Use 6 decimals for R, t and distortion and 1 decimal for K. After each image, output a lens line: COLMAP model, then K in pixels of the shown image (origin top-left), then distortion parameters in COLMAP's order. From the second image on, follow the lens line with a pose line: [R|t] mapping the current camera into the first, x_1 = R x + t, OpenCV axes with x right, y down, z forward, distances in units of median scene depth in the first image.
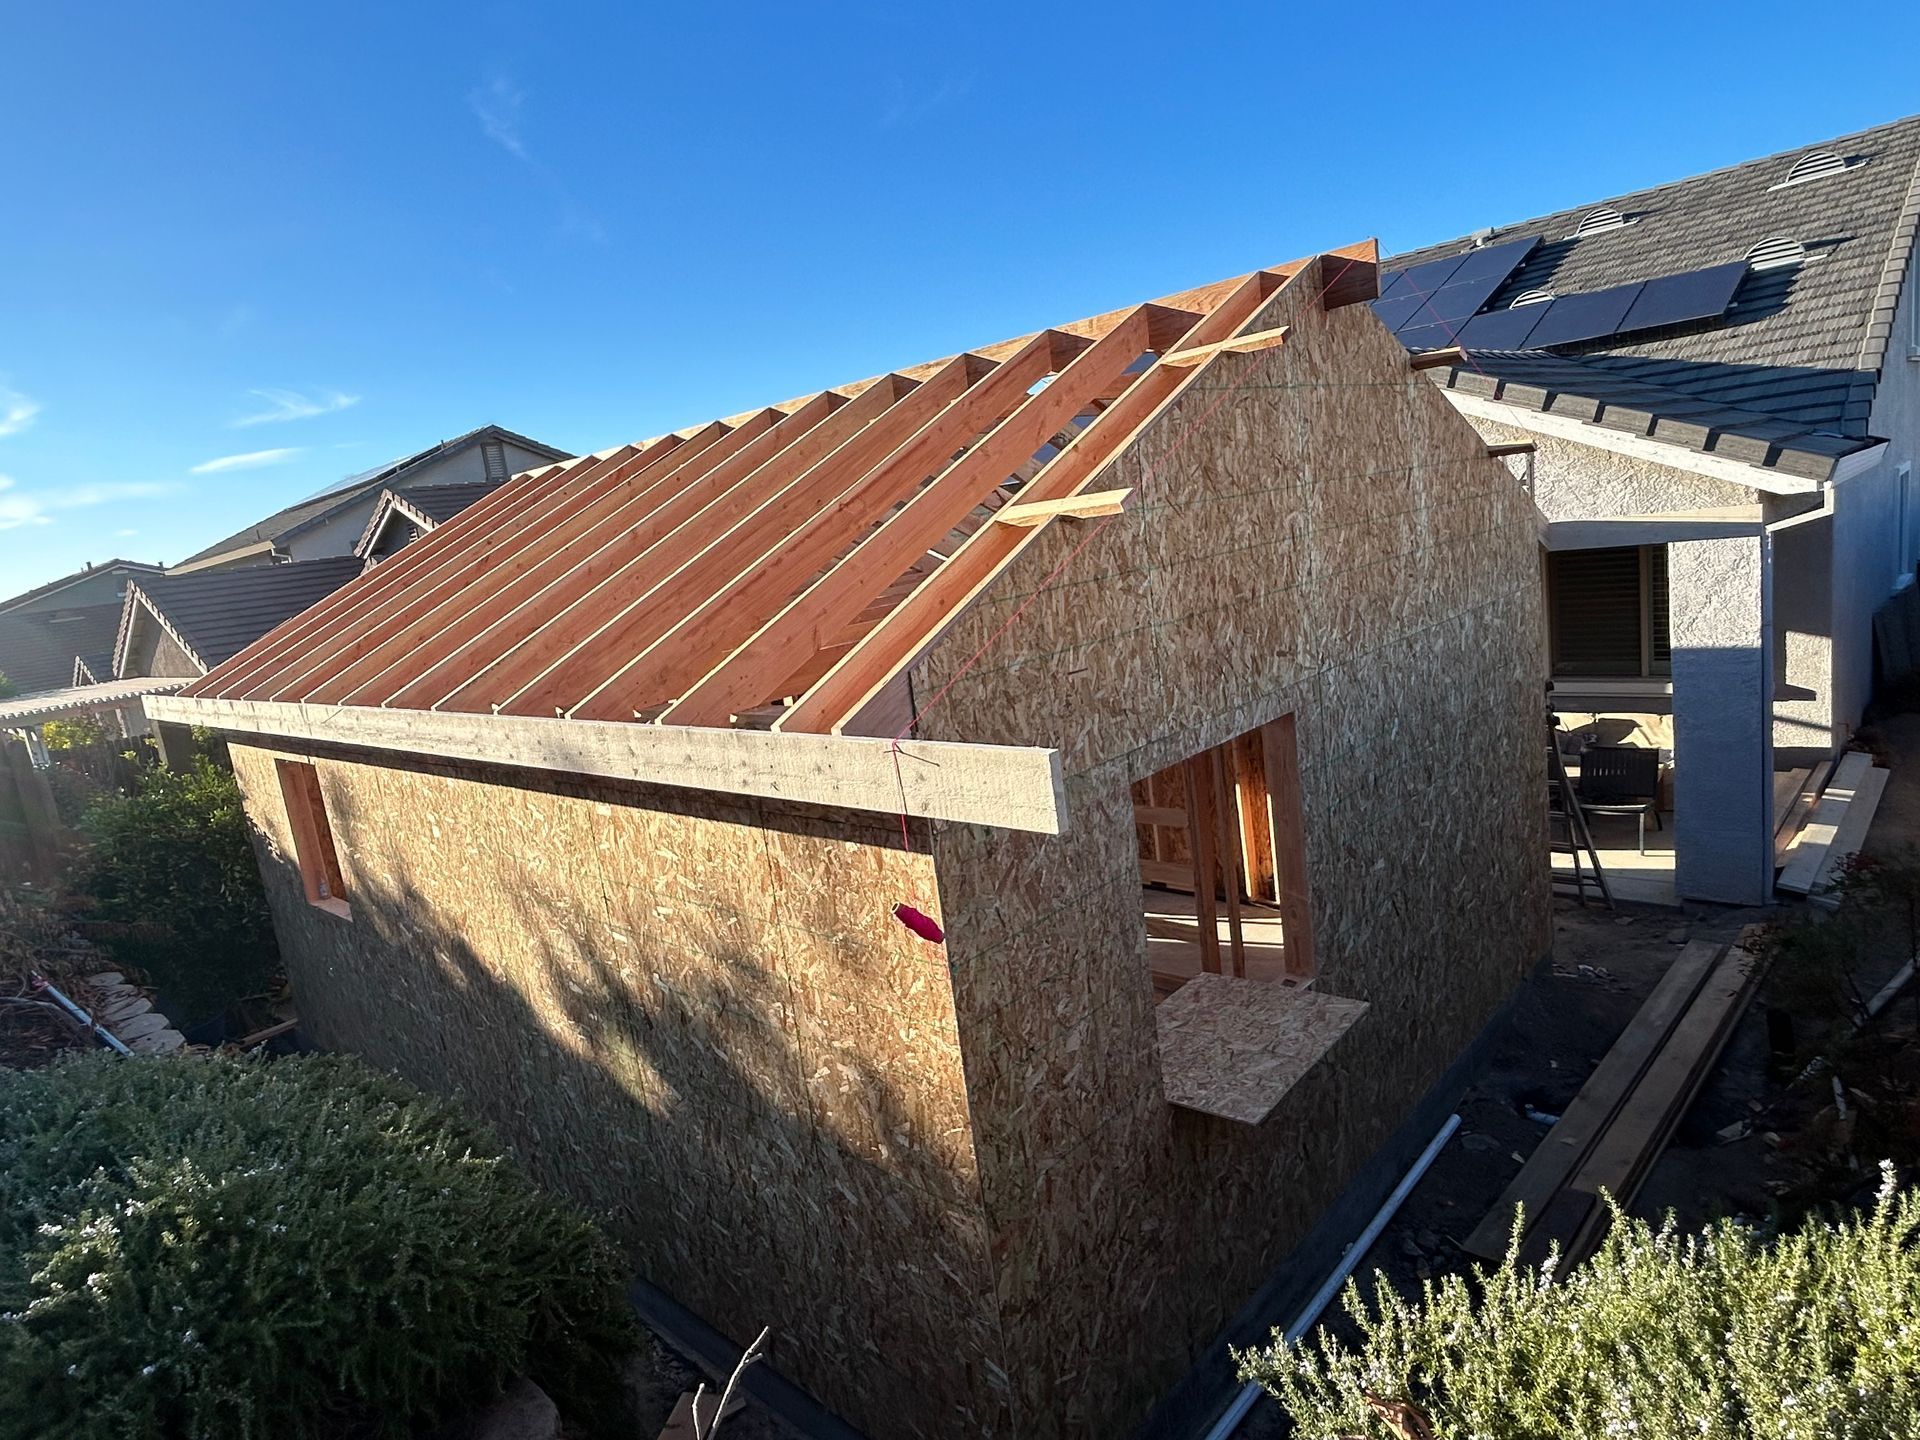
lens RADIAL K [[1108.2, 0, 966.4], [0, 1108.2, 723.2], [0, 0, 1]] dist [-0.001162, -0.003079]
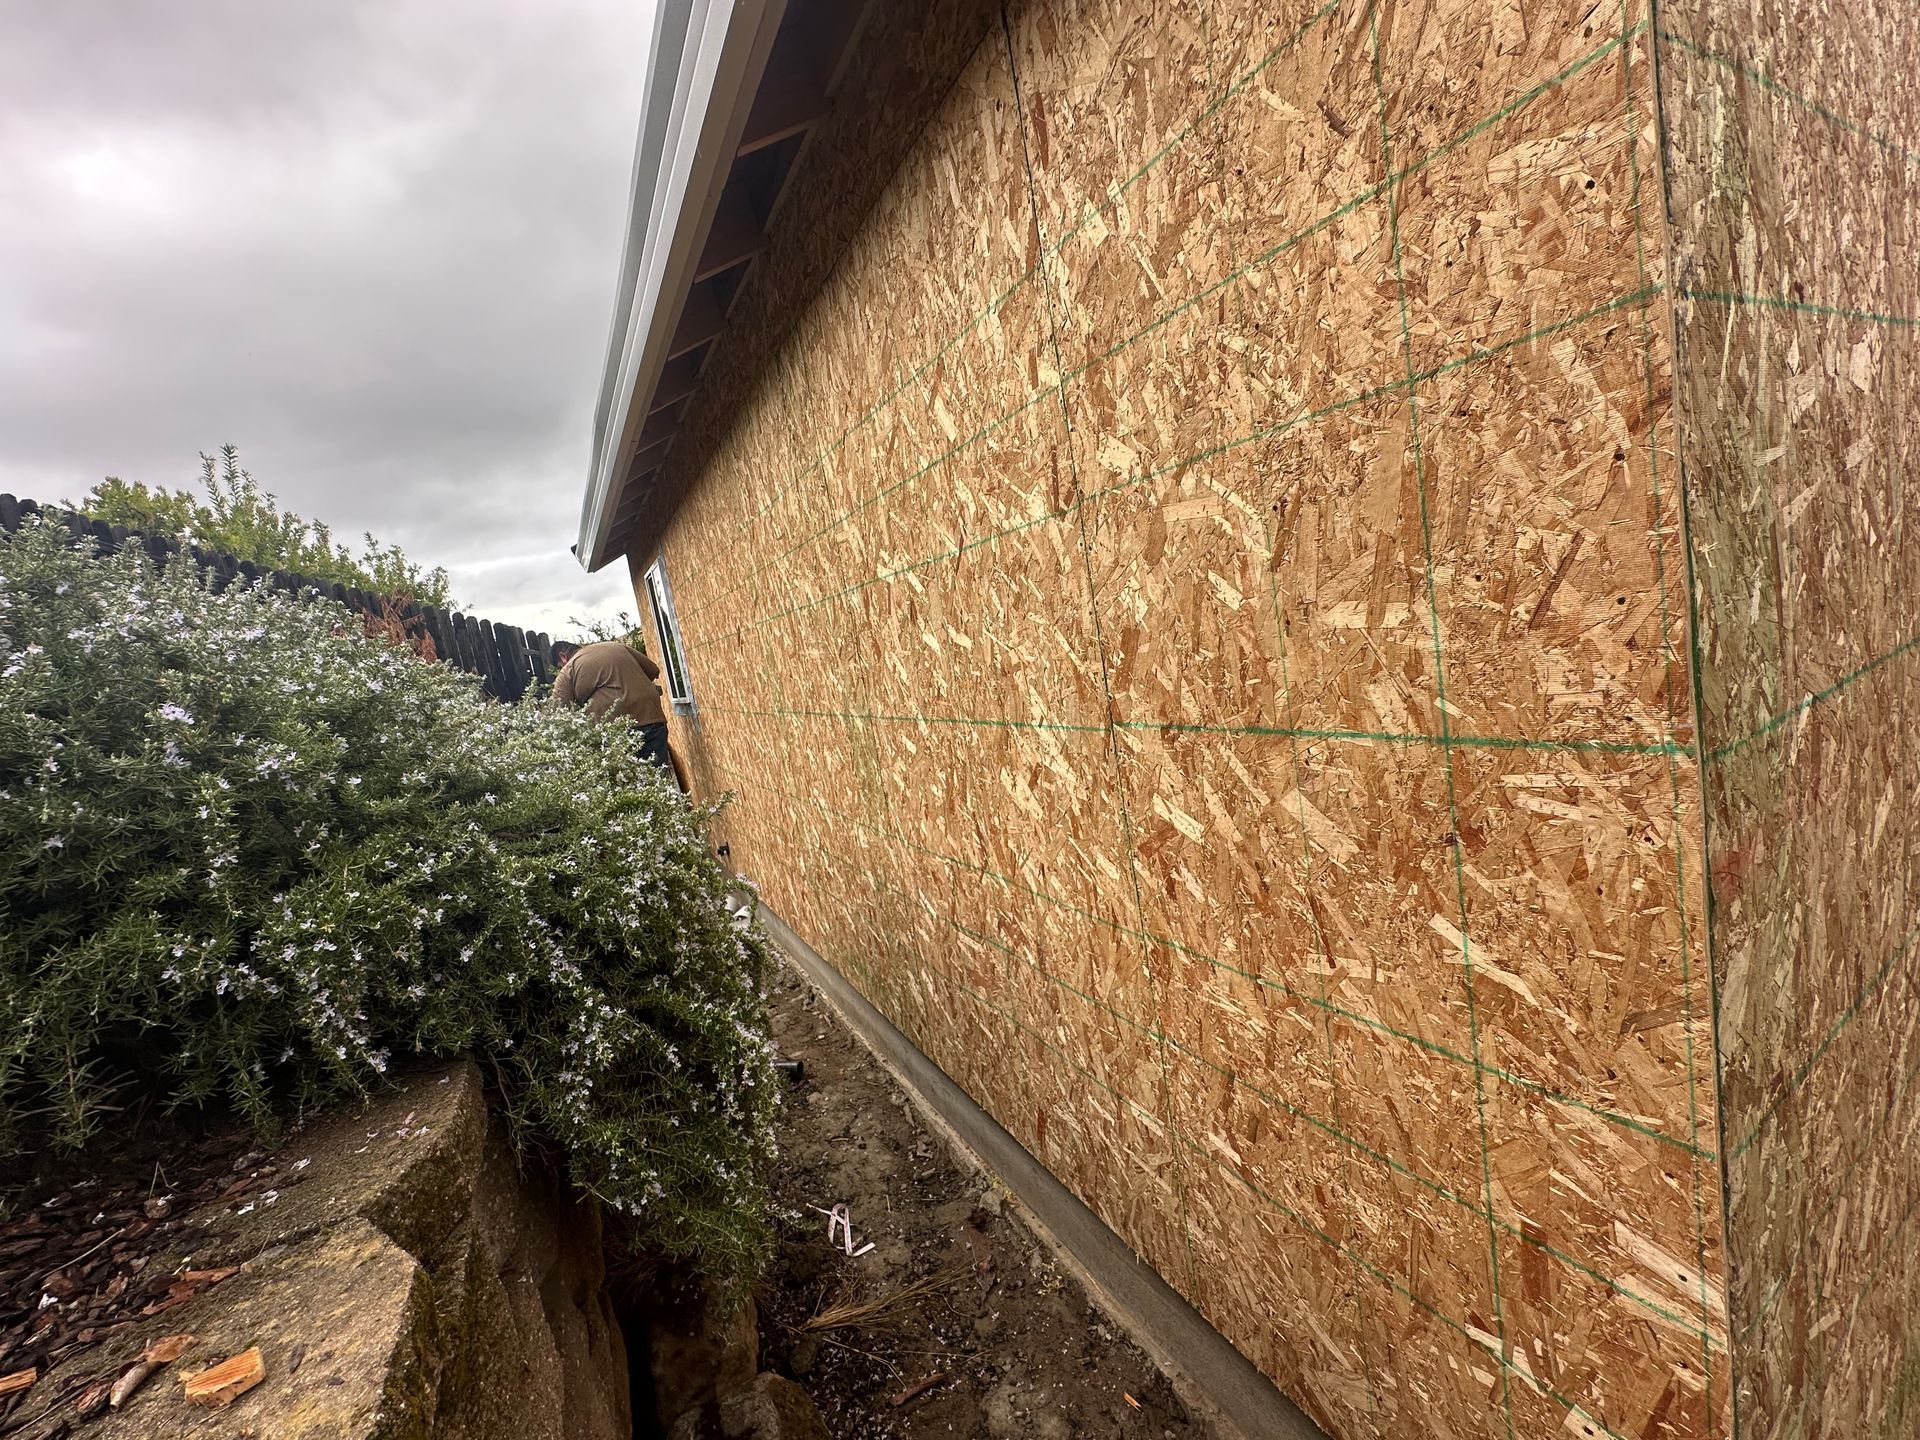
lens RADIAL K [[767.5, 0, 961.8], [0, 767.5, 720.4], [0, 0, 1]] dist [-0.011977, 0.001659]
pose [[0.949502, 0.003141, -0.313745, -0.085933], [-0.007977, 0.999868, -0.014130, 0.356644], [0.313659, 0.015919, 0.949402, 0.601179]]
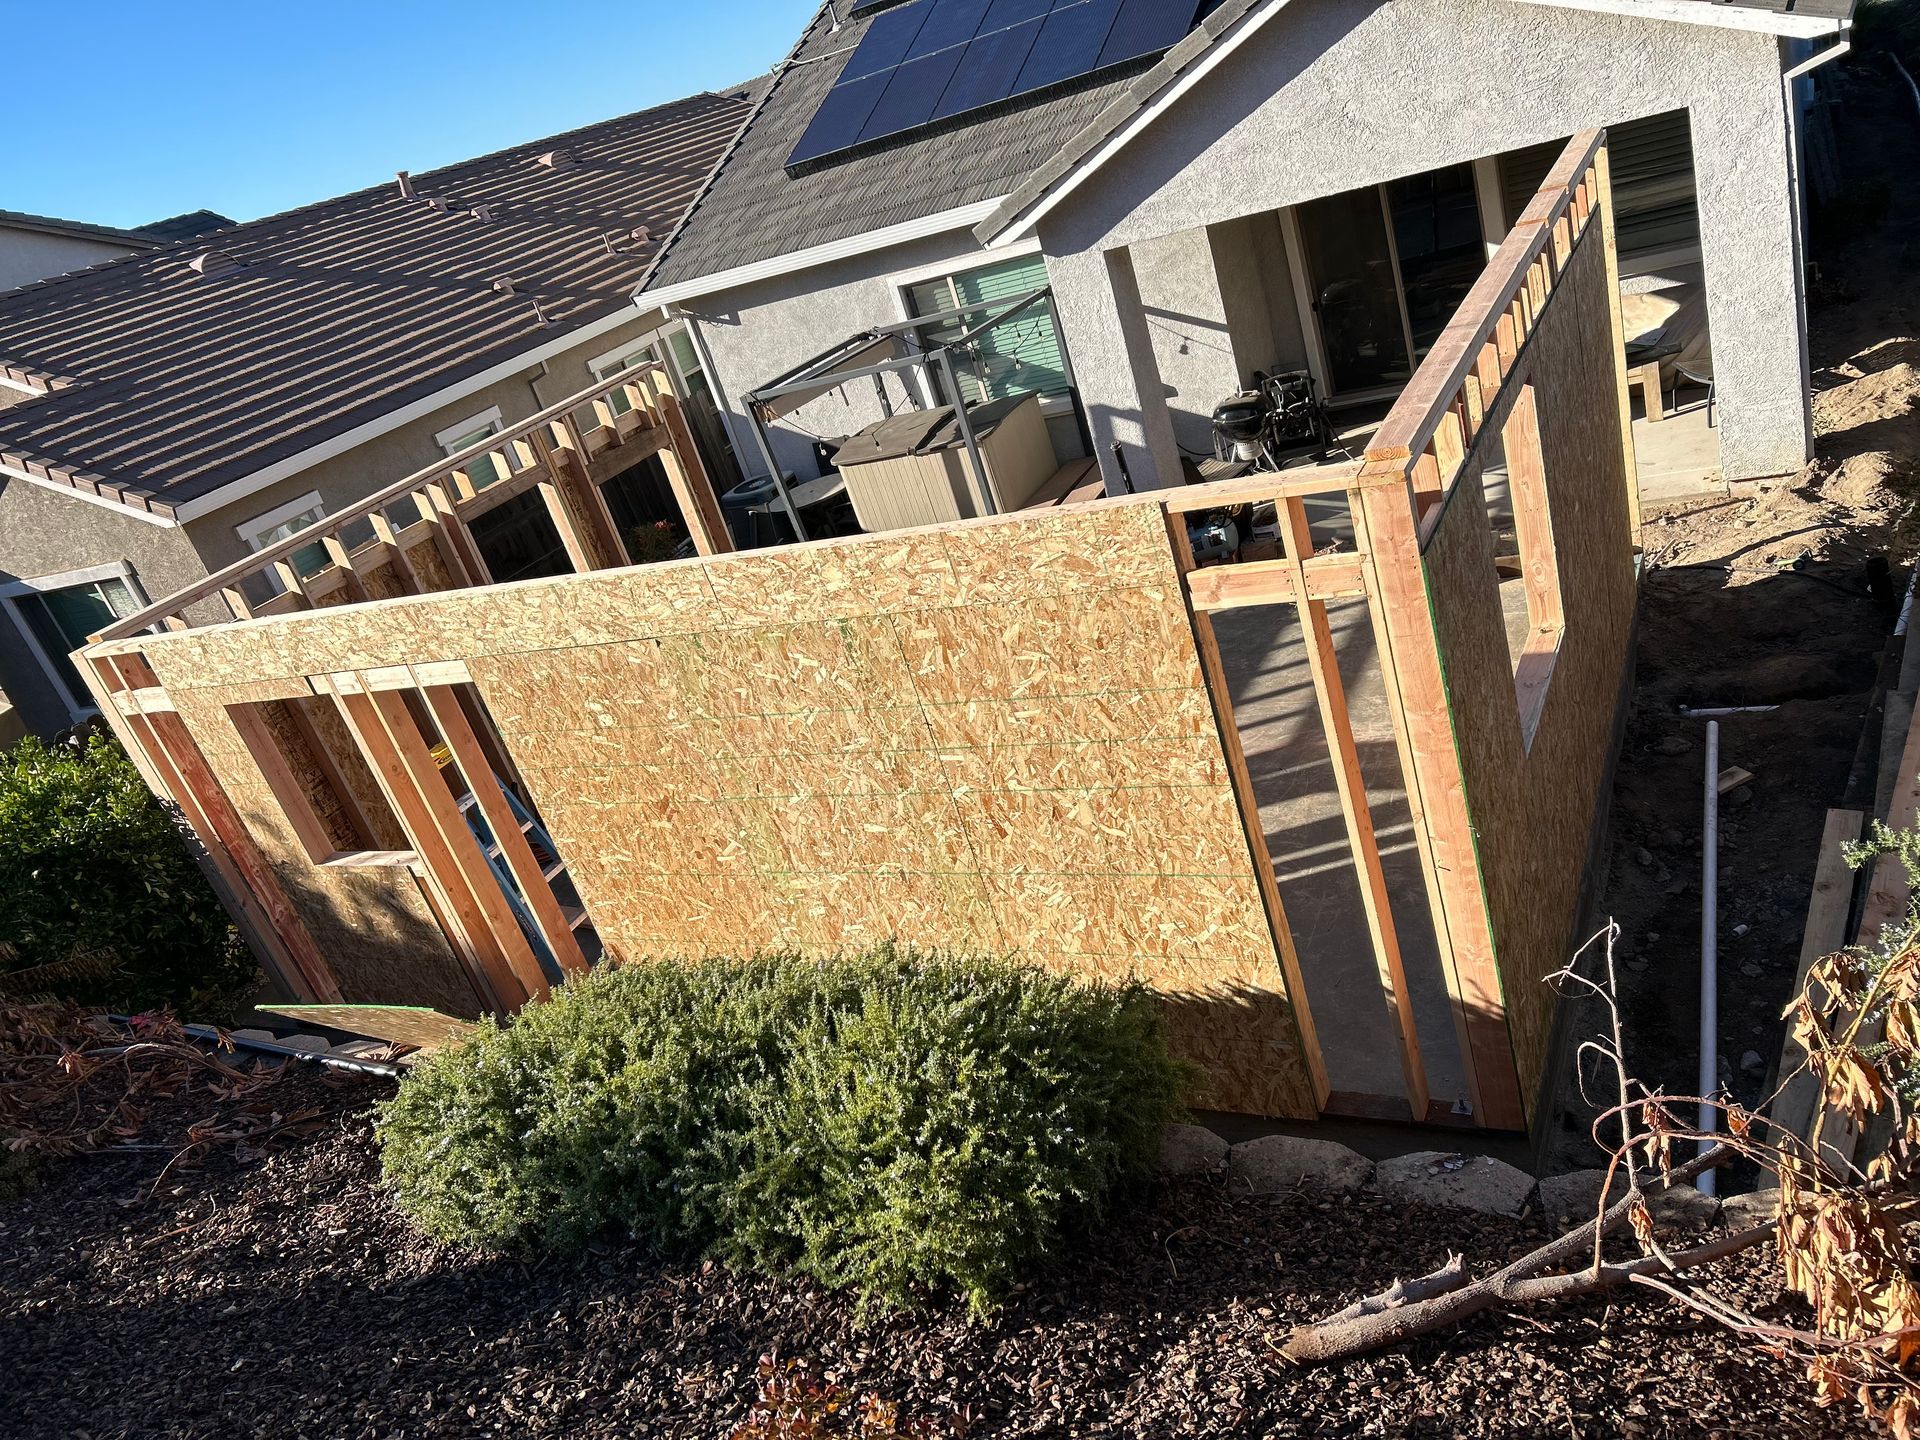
lens RADIAL K [[1447.0, 0, 963.2], [0, 1447.0, 721.0], [0, 0, 1]] dist [0.029789, -0.030925]
pose [[0.947736, -0.257878, 0.187871, -0.587487], [0.218255, 0.953510, 0.207806, -0.108585], [-0.232725, -0.155942, 0.959959, -0.233683]]
